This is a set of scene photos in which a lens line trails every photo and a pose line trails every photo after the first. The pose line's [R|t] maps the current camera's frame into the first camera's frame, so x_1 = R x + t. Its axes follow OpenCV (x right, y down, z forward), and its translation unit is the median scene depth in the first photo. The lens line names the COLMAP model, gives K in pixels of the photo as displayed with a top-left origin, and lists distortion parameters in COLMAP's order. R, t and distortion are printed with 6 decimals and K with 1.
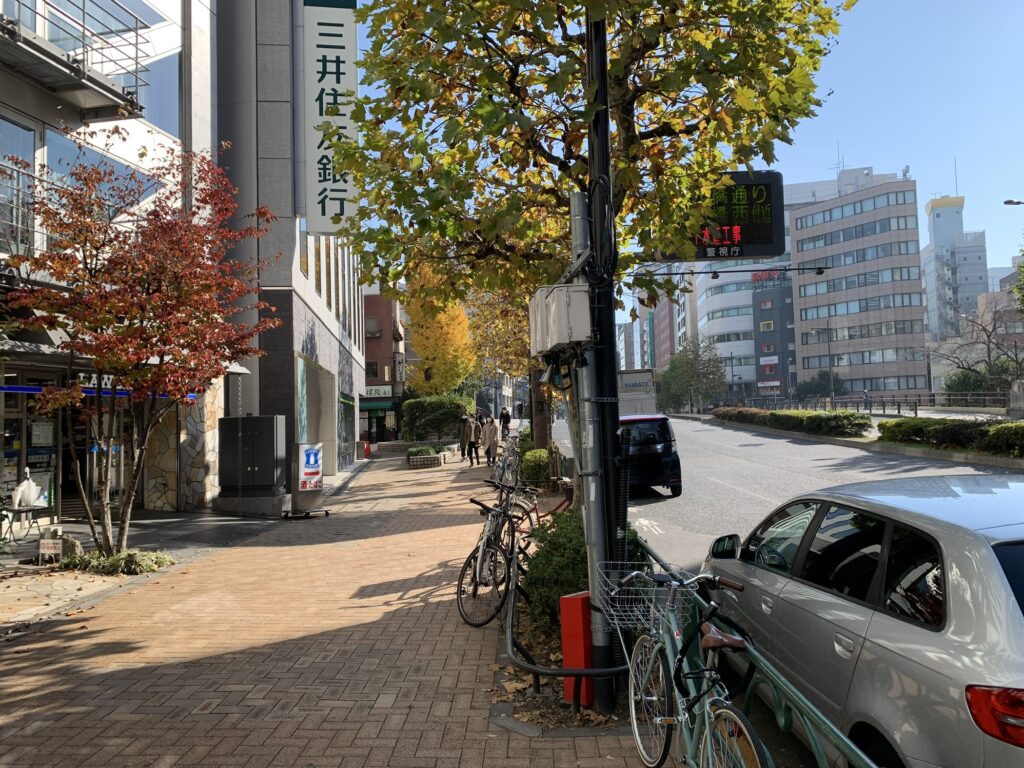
lens RADIAL K [[776.8, 0, 510.2], [0, 776.8, 377.5], [0, 0, 1]] dist [0.016171, 0.000048]
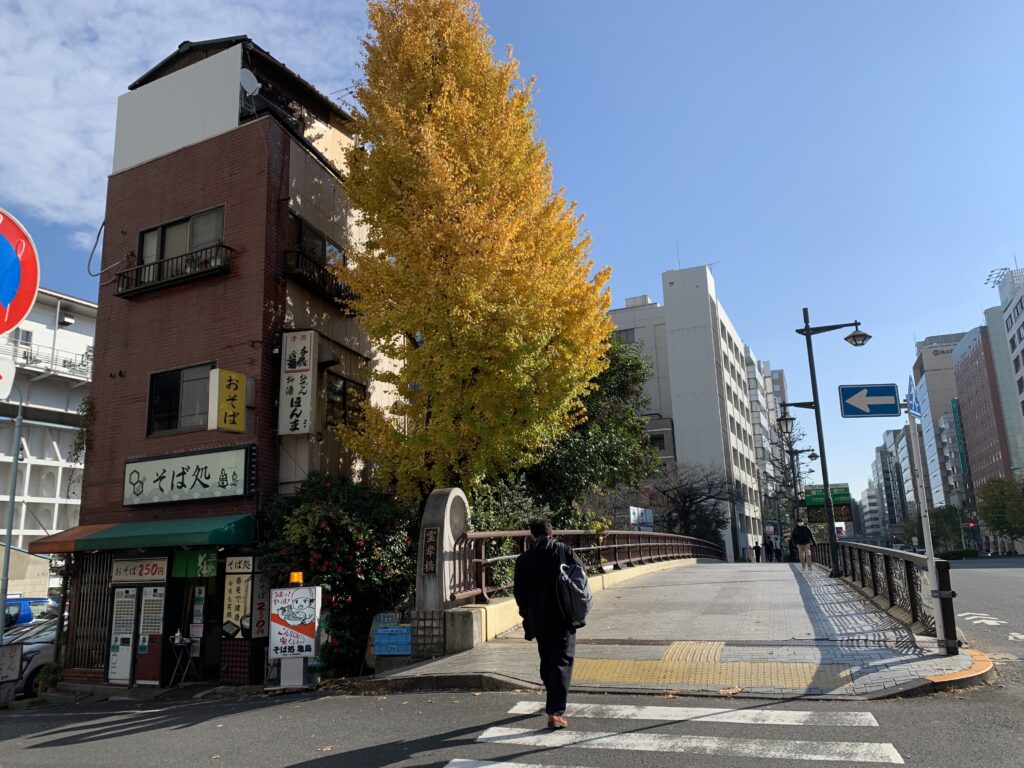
lens RADIAL K [[776.8, 0, 510.2], [0, 776.8, 377.5], [0, 0, 1]] dist [0.016171, 0.000048]
pose [[0.953735, -0.065882, -0.293343, 0.002115], [0.017822, 0.986368, -0.163585, 0.029595], [0.300121, 0.150789, 0.941908, 0.785386]]
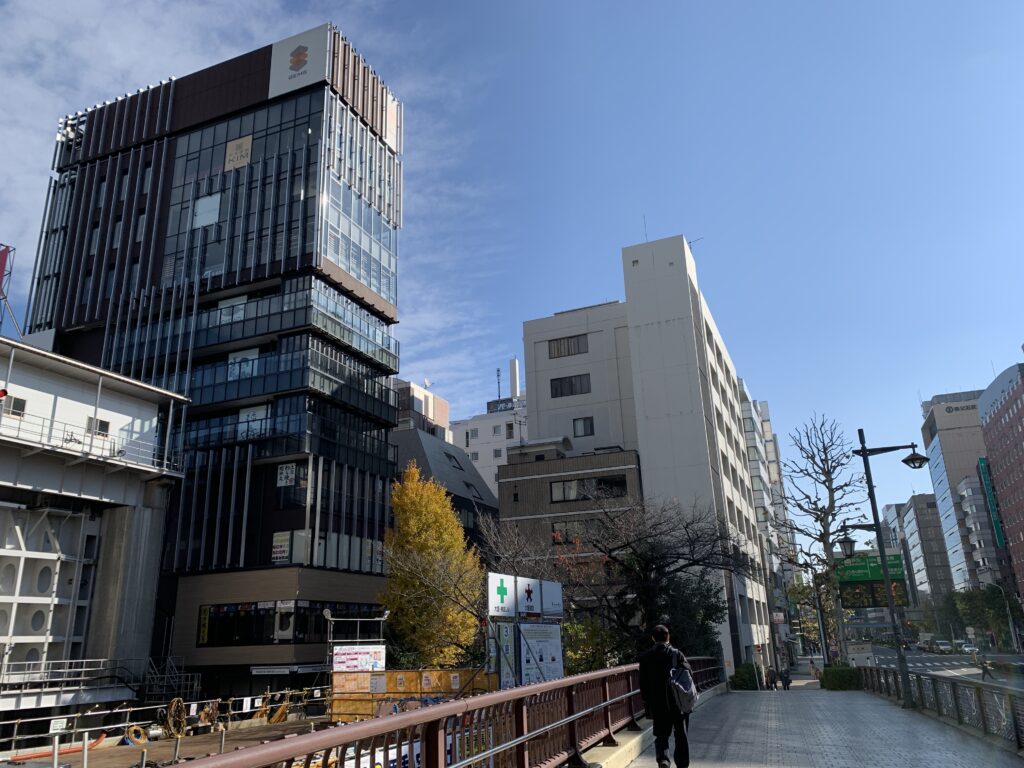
lens RADIAL K [[776.8, 0, 510.2], [0, 776.8, 377.5], [0, 0, 1]] dist [0.016171, 0.000048]
pose [[0.958351, -0.093685, -0.269789, -0.021829], [0.020319, 0.964638, -0.262796, 0.039149], [0.284868, 0.246369, 0.926365, 1.304965]]
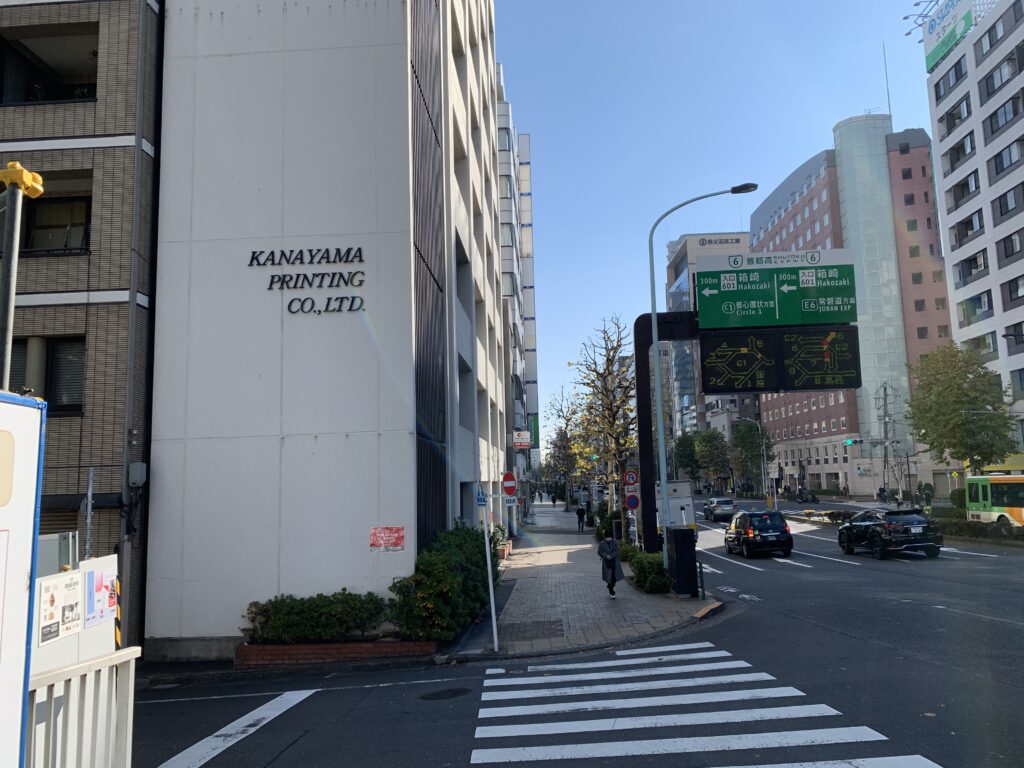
lens RADIAL K [[776.8, 0, 510.2], [0, 776.8, 377.5], [0, 0, 1]] dist [0.016171, 0.000048]
pose [[0.998606, 0.008713, 0.052054, -0.032205], [-0.004540, 0.996805, -0.079745, 0.100240], [-0.052583, 0.079398, 0.995455, 2.098170]]
